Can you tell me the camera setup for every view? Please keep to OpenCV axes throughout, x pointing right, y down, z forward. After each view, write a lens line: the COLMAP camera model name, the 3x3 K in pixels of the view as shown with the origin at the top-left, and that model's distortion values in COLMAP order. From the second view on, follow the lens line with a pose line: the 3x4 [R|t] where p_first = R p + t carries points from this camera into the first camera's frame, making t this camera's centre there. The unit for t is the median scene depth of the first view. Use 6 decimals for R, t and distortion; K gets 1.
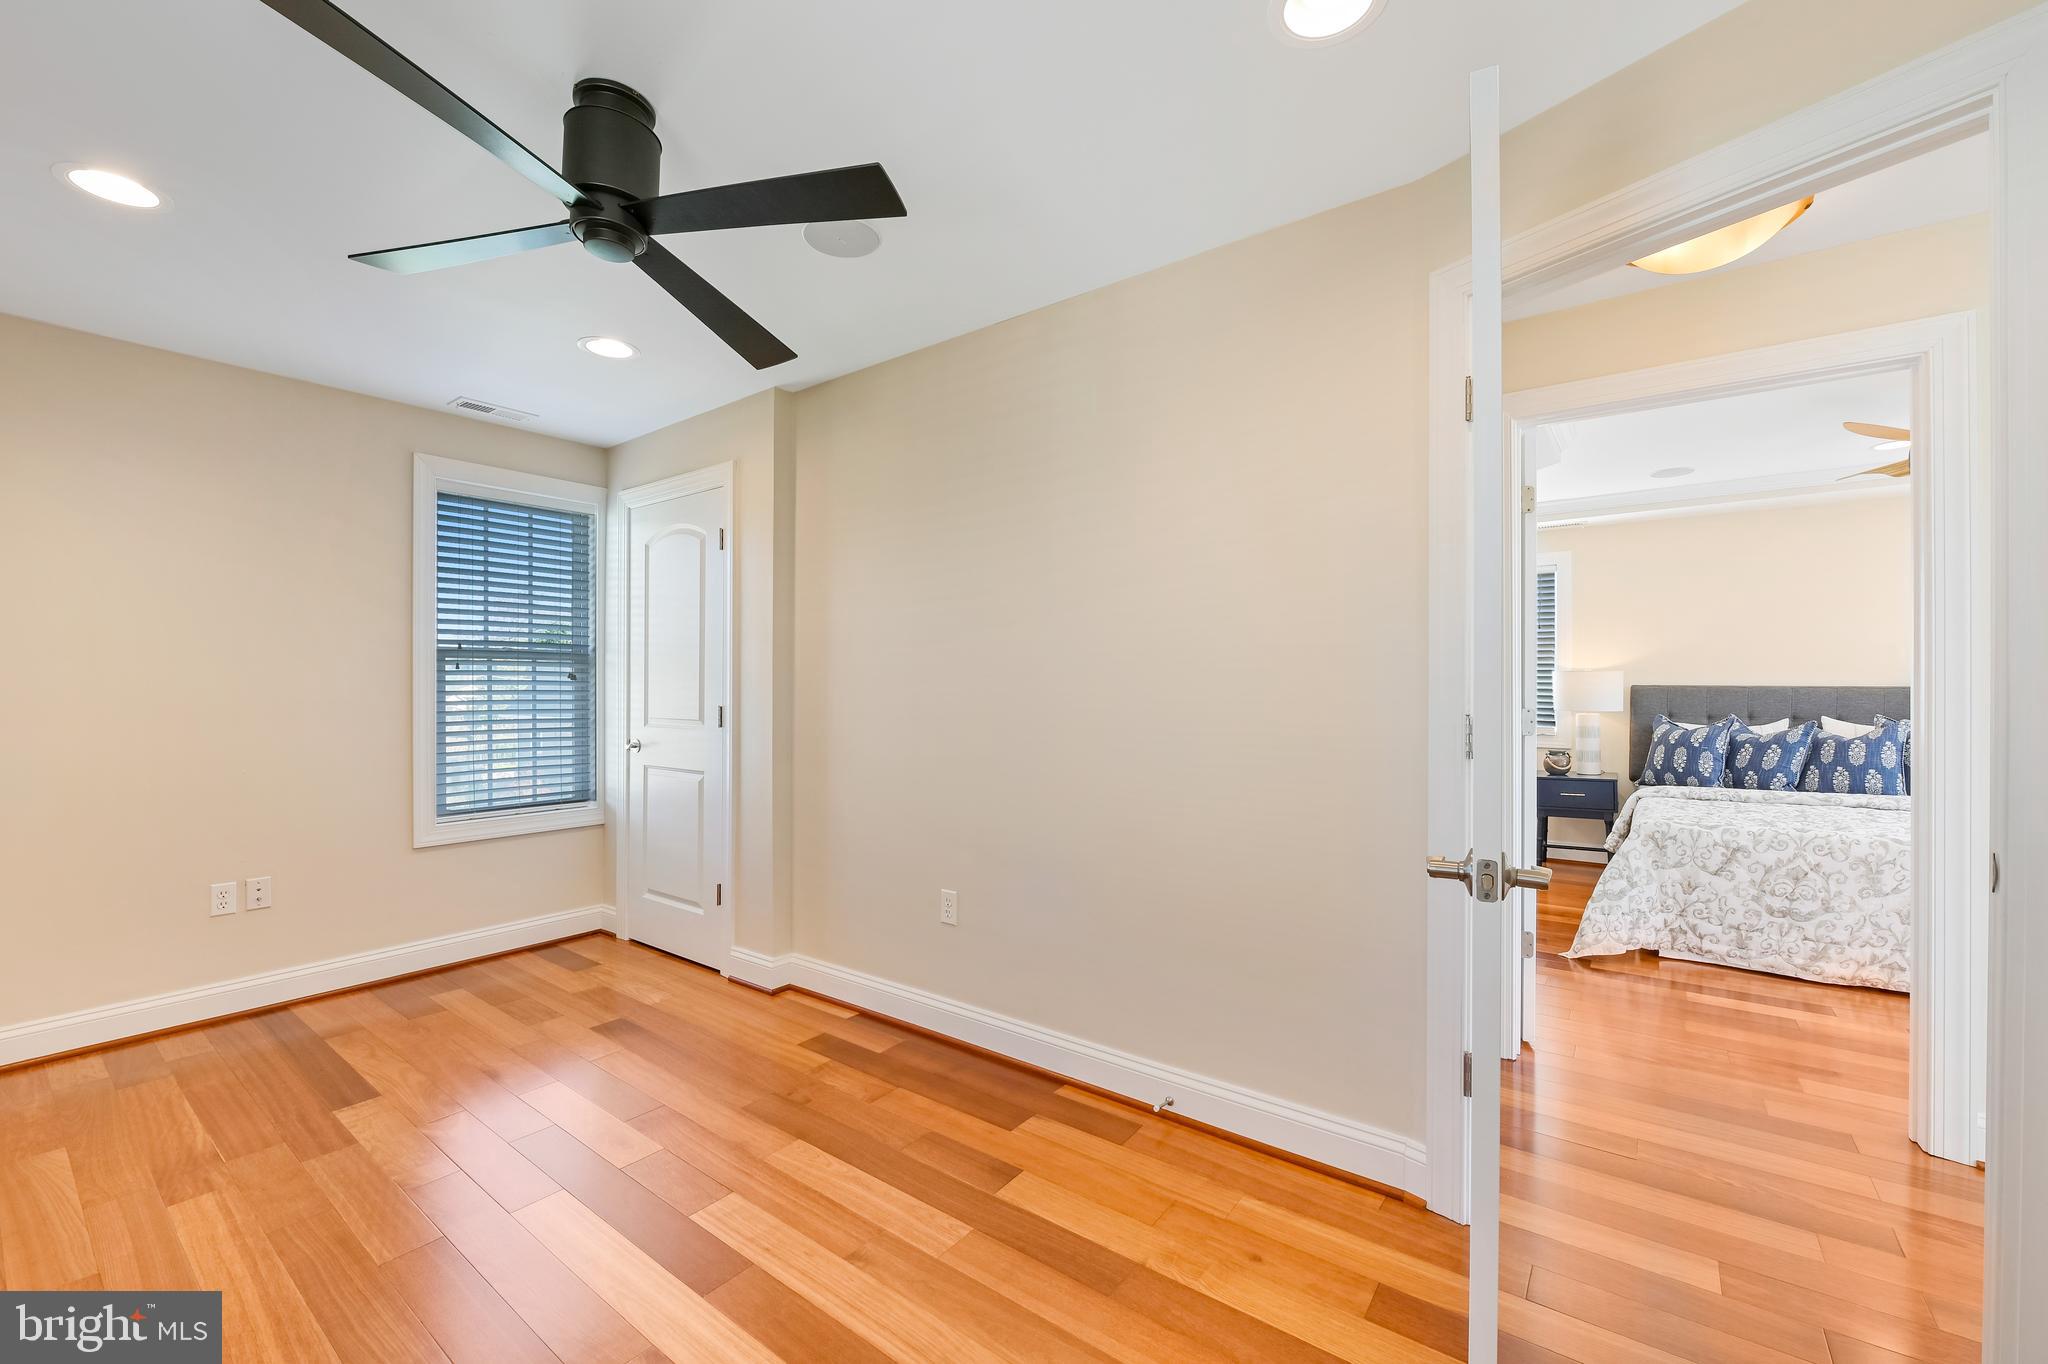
lens RADIAL K [[828.9, 0, 1021.2], [0, 828.9, 693.0], [0, 0, 1]] dist [-0.005768, -0.000299]
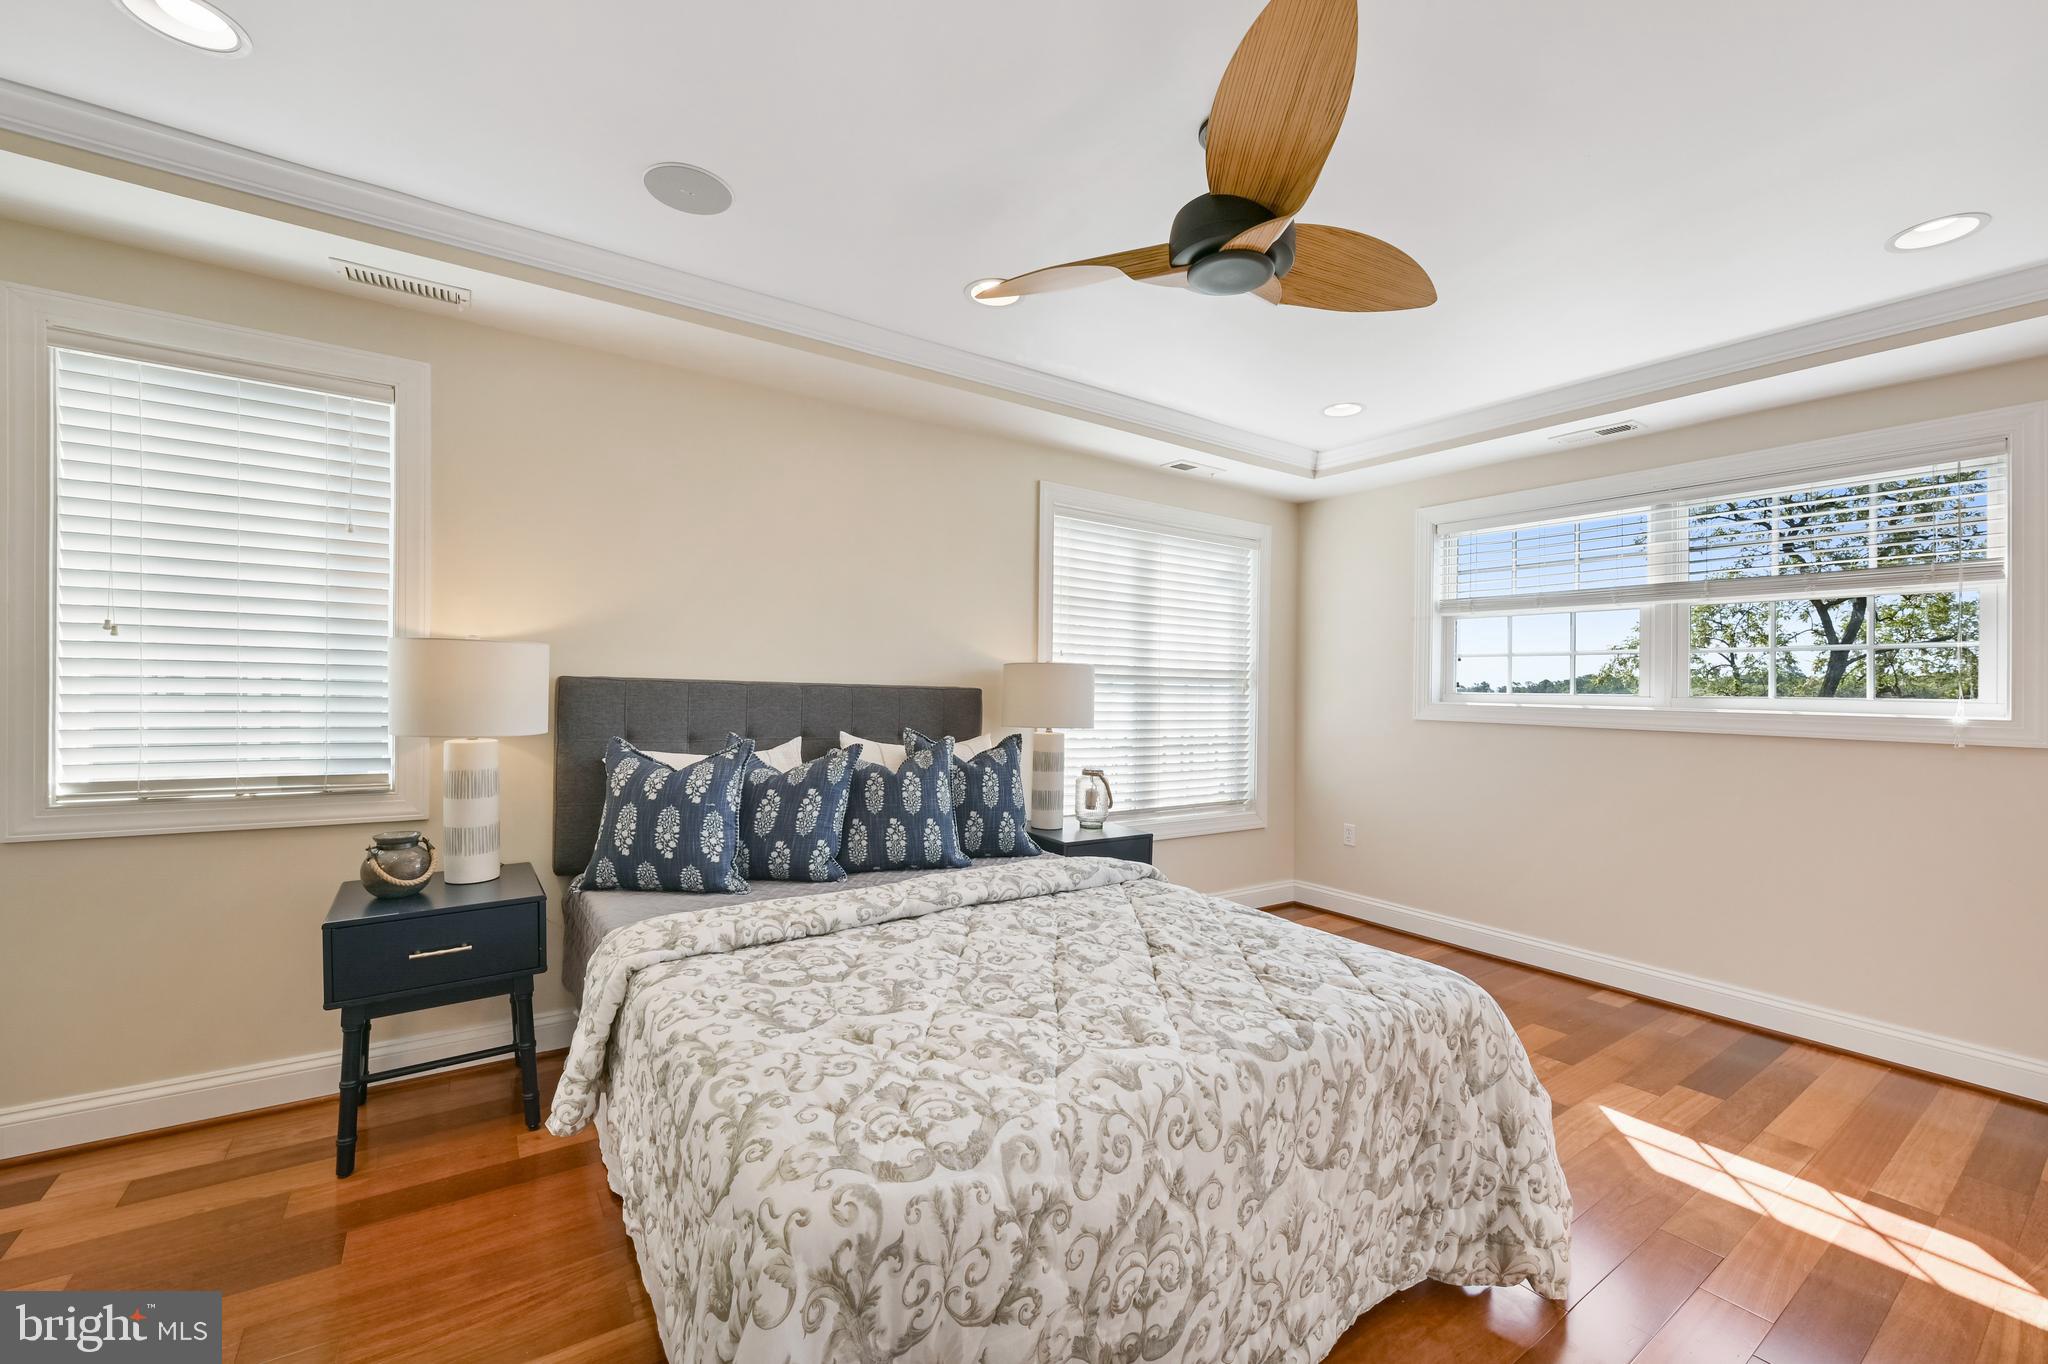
lens RADIAL K [[828.9, 0, 1022.0], [0, 828.9, 690.2], [0, 0, 1]] dist [-0.005768, -0.000299]
pose [[0.321146, 0.000943, 0.947029, 0.414554], [-0.010108, 0.999946, 0.002432, -0.006028], [-0.946976, -0.010353, 0.321138, 0.662380]]
